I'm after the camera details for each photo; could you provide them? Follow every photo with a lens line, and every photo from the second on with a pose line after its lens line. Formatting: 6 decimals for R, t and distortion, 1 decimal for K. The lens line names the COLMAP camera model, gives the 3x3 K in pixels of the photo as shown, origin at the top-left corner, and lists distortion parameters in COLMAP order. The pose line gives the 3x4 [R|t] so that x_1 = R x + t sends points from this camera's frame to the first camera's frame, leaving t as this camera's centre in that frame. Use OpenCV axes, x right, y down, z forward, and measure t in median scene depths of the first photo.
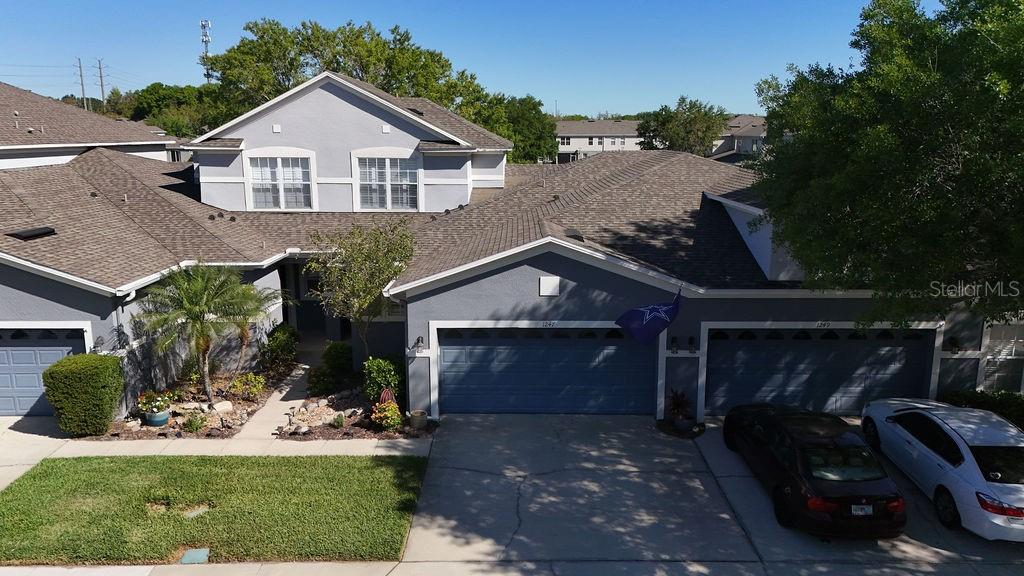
lens RADIAL K [[750.4, 0, 514.3], [0, 750.4, 289.6], [0, 0, 1]] dist [0.040622, -0.026159]
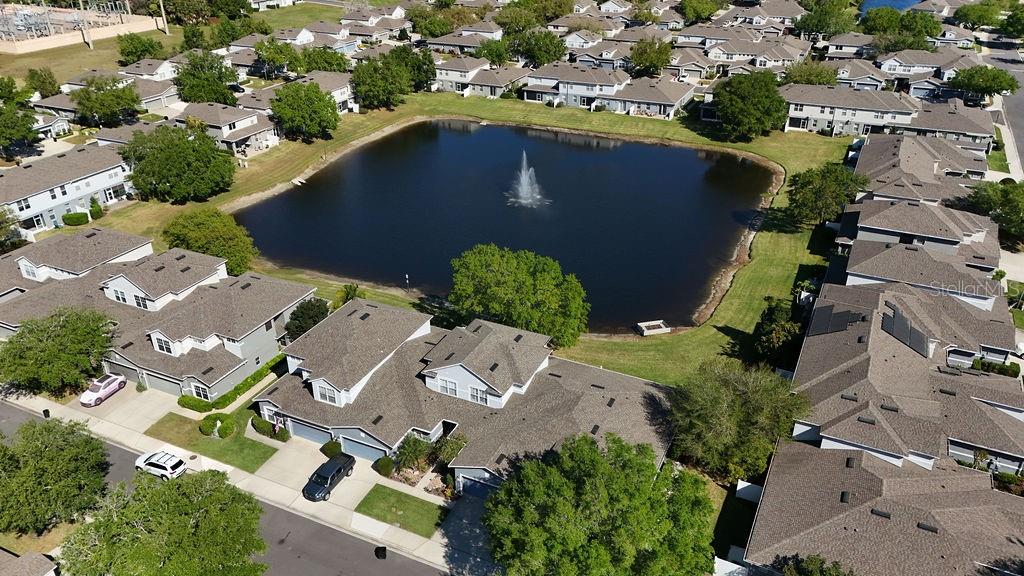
lens RADIAL K [[750.4, 0, 517.9], [0, 750.4, 281.1], [0, 0, 1]] dist [0.040622, -0.026159]
pose [[0.904488, 0.190222, -0.381729, 1.042077], [-0.080686, 0.955184, 0.284804, -1.461812], [0.418797, -0.226801, 0.879301, -1.482073]]
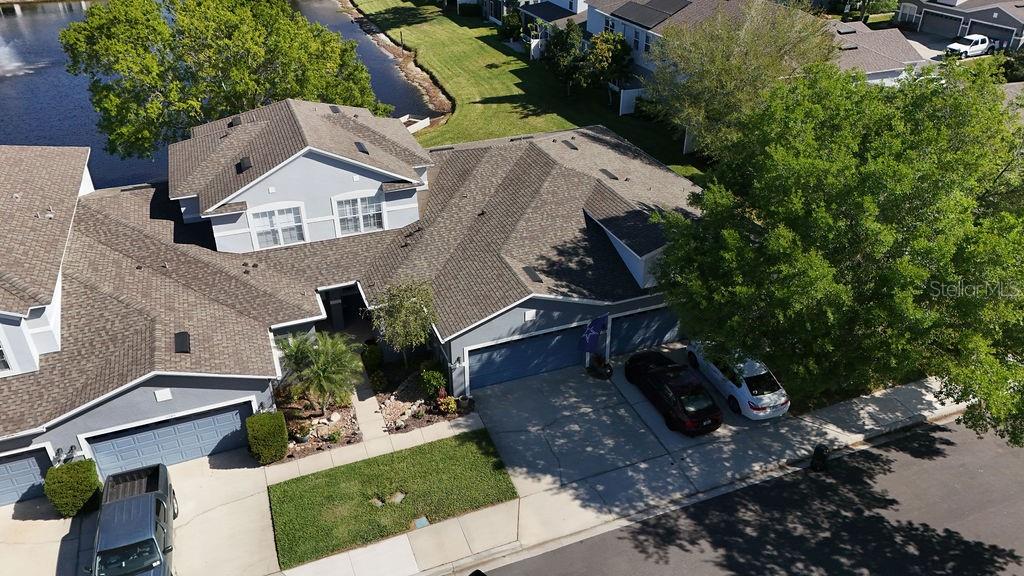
lens RADIAL K [[750.4, 0, 516.2], [0, 750.4, 287.6], [0, 0, 1]] dist [0.040622, -0.026159]
pose [[0.930176, -0.188686, 0.314912, -0.363621], [0.077951, 0.939760, 0.332828, -0.454124], [-0.358741, -0.285041, 0.888851, -0.352772]]
